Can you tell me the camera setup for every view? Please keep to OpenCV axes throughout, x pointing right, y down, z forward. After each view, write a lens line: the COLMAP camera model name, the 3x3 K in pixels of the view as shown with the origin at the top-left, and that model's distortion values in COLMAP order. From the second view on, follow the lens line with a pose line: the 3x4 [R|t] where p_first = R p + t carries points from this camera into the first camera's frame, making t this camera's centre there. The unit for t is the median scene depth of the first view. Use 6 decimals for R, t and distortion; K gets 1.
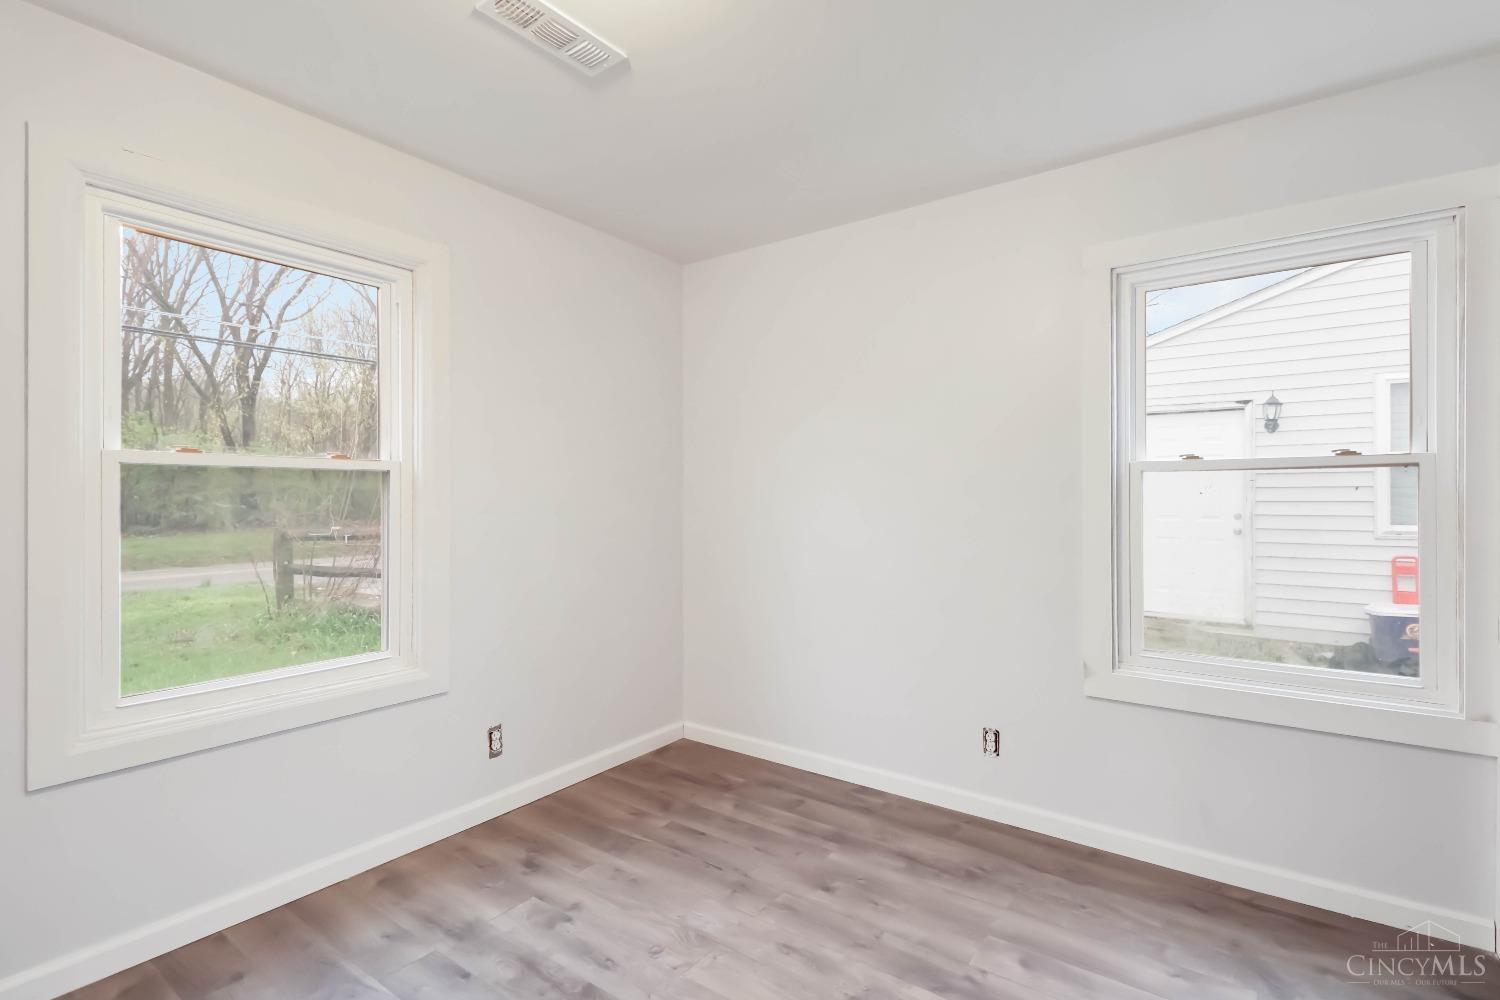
lens RADIAL K [[704.6, 0, 760.8], [0, 704.6, 493.1], [0, 0, 1]] dist [0.000774, -0.001105]
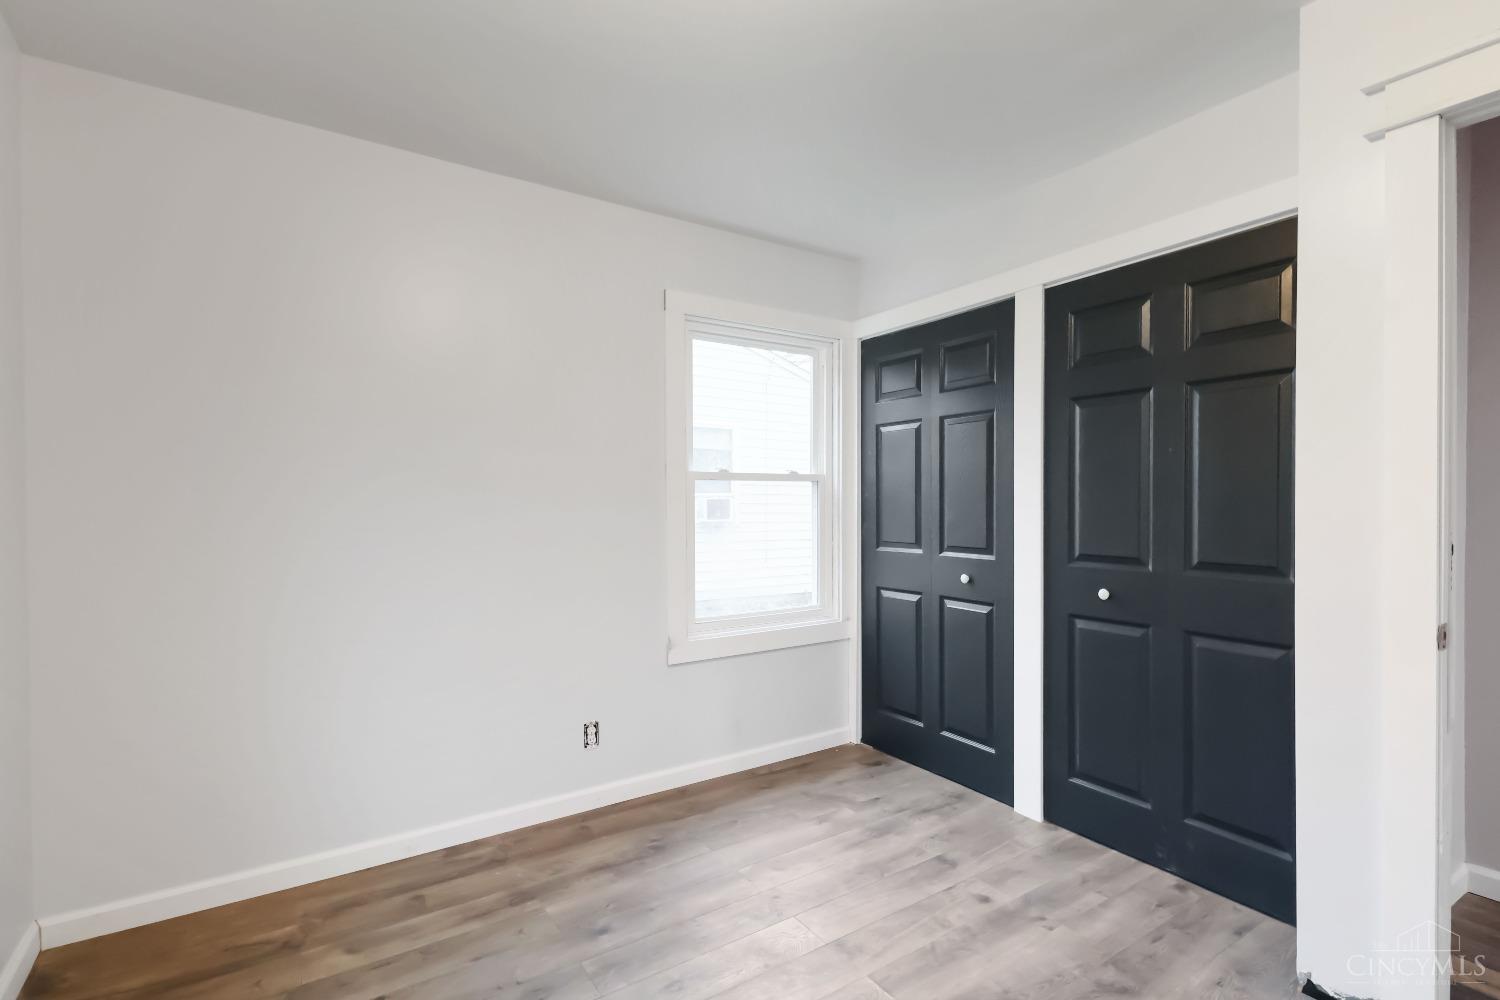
lens RADIAL K [[704.6, 0, 760.8], [0, 704.6, 493.1], [0, 0, 1]] dist [0.000774, -0.001105]
pose [[0.350584, 0.002718, 0.936527, -0.613142], [-0.000485, 0.999996, -0.002720, -0.003188], [-0.936531, 0.000500, 0.350584, 0.432693]]
